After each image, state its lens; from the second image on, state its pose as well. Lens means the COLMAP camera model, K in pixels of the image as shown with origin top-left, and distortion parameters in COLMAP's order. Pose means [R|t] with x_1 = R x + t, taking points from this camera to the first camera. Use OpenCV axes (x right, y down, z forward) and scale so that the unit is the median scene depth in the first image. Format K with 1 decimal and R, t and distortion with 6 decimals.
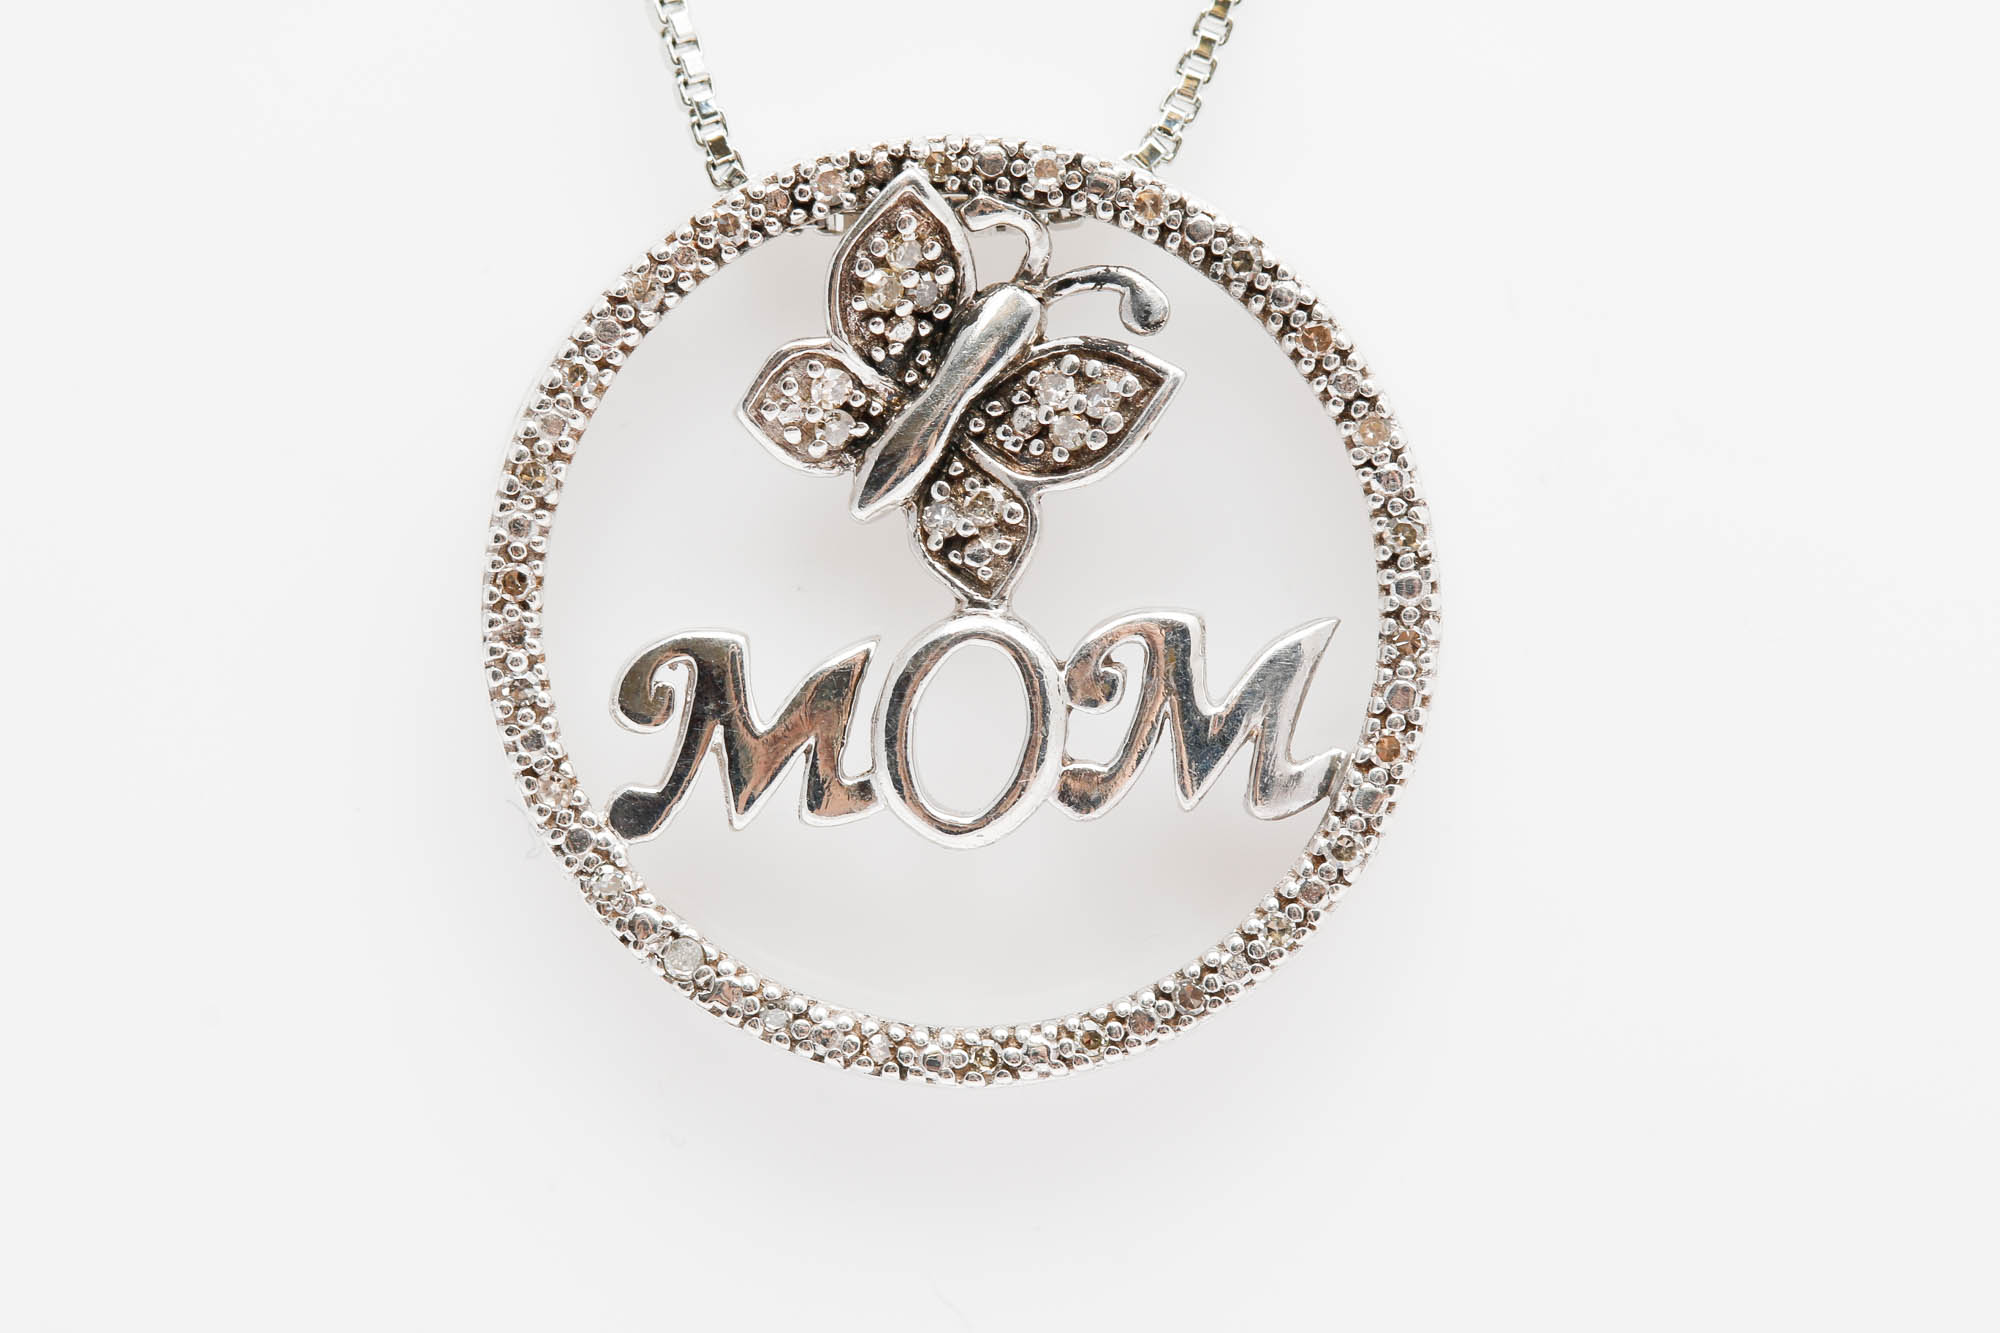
lens RADIAL K [[11781.3, 0, 997.6], [0, 11781.3, 668.9], [0, 0, 1]] dist [0.052953, 0.000000]
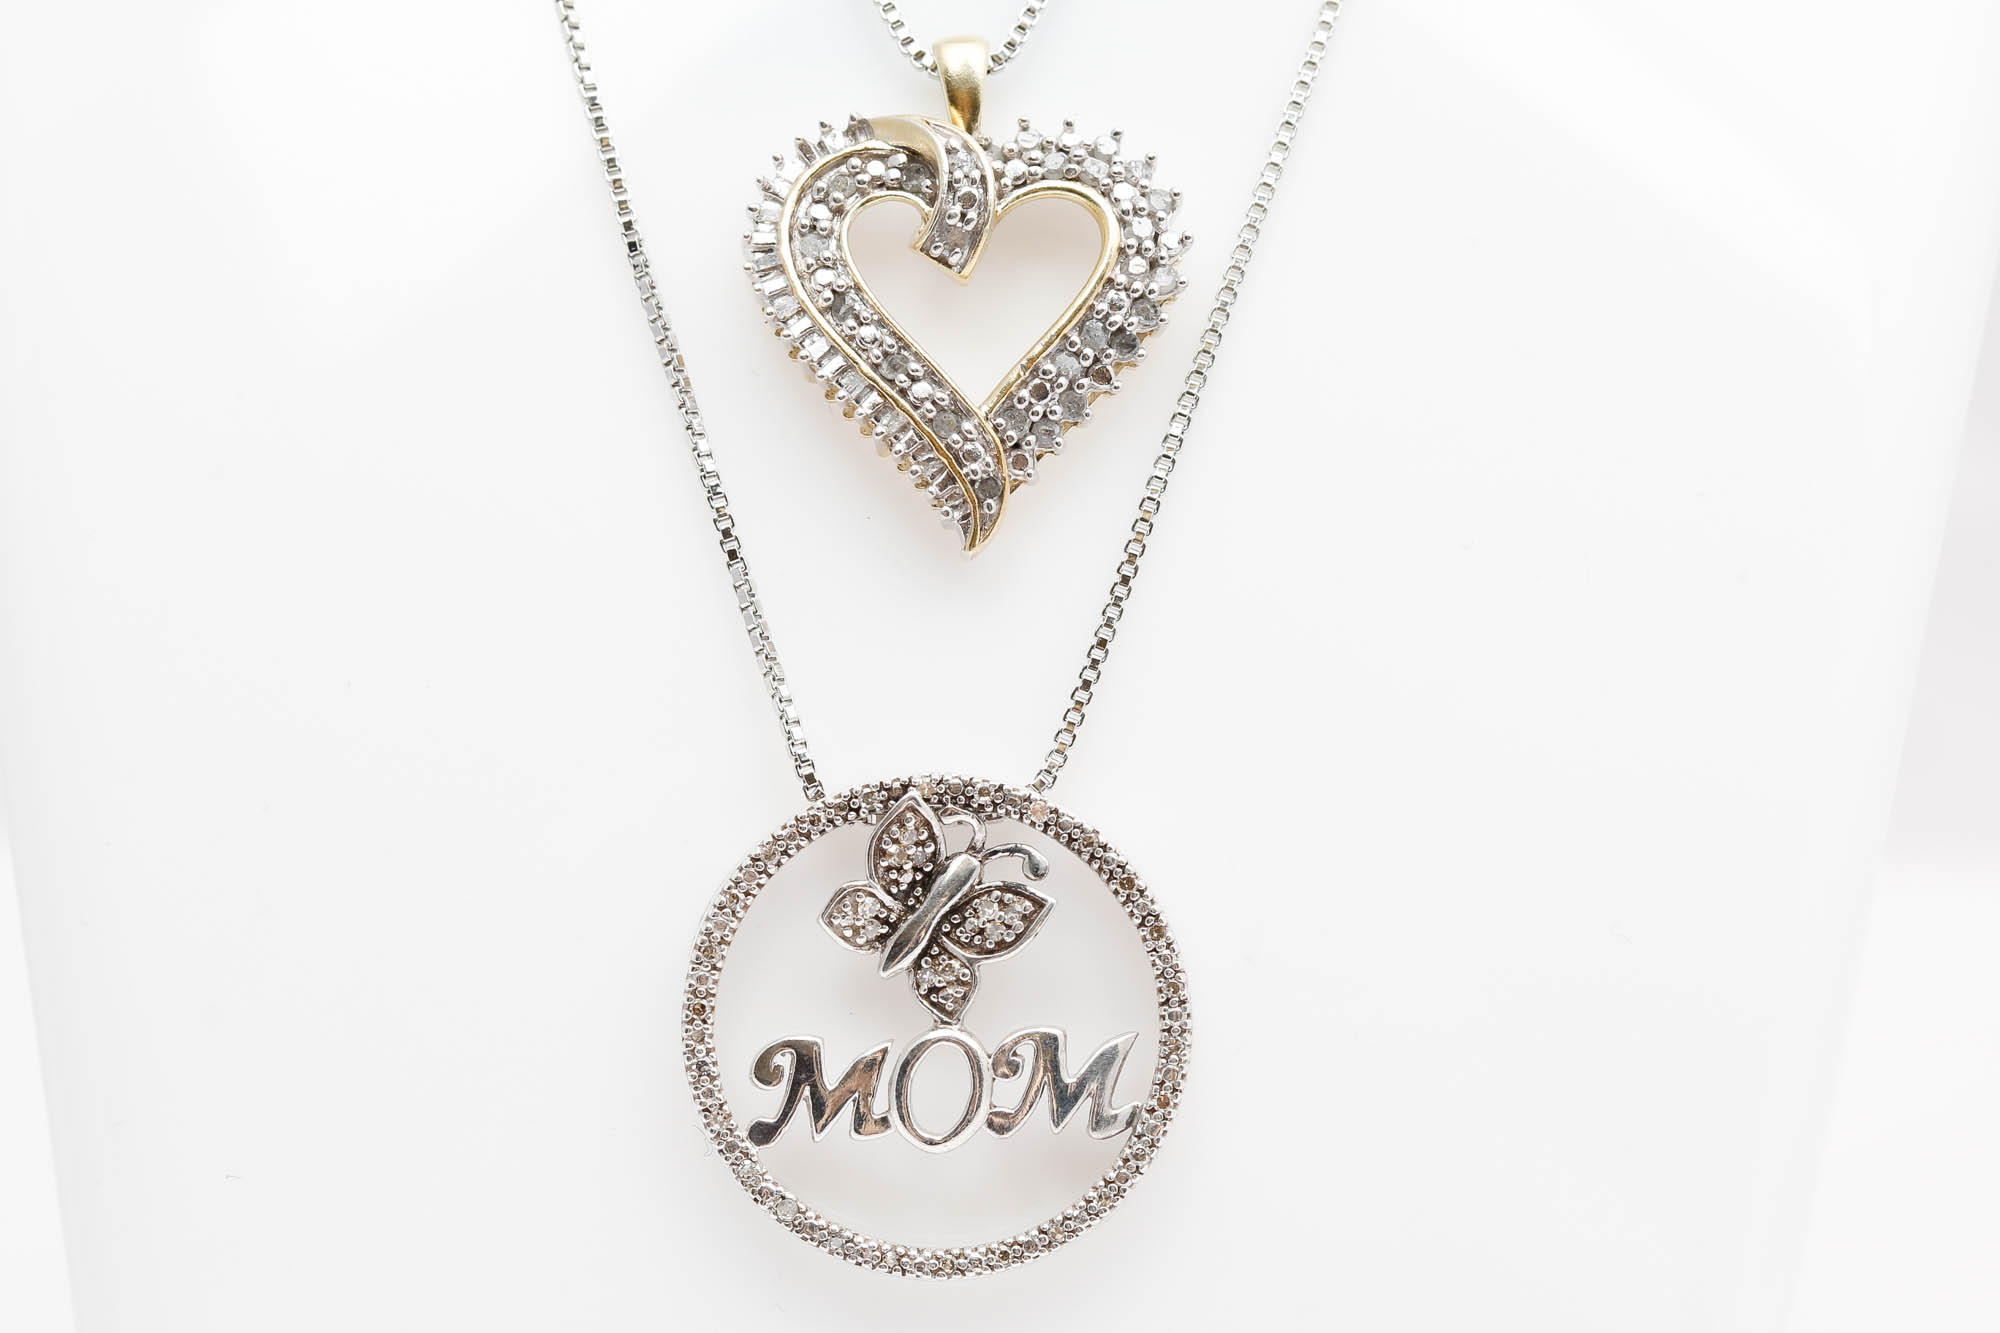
lens RADIAL K [[11781.3, 0, 993.2], [0, 11781.3, 677.3], [0, 0, 1]] dist [0.052953, 0.000000]
pose [[0.999958, 0.008776, -0.002821, 0.010716], [-0.008886, 0.999096, -0.041580, 0.017503], [0.002454, 0.041603, 0.999131, -0.879659]]
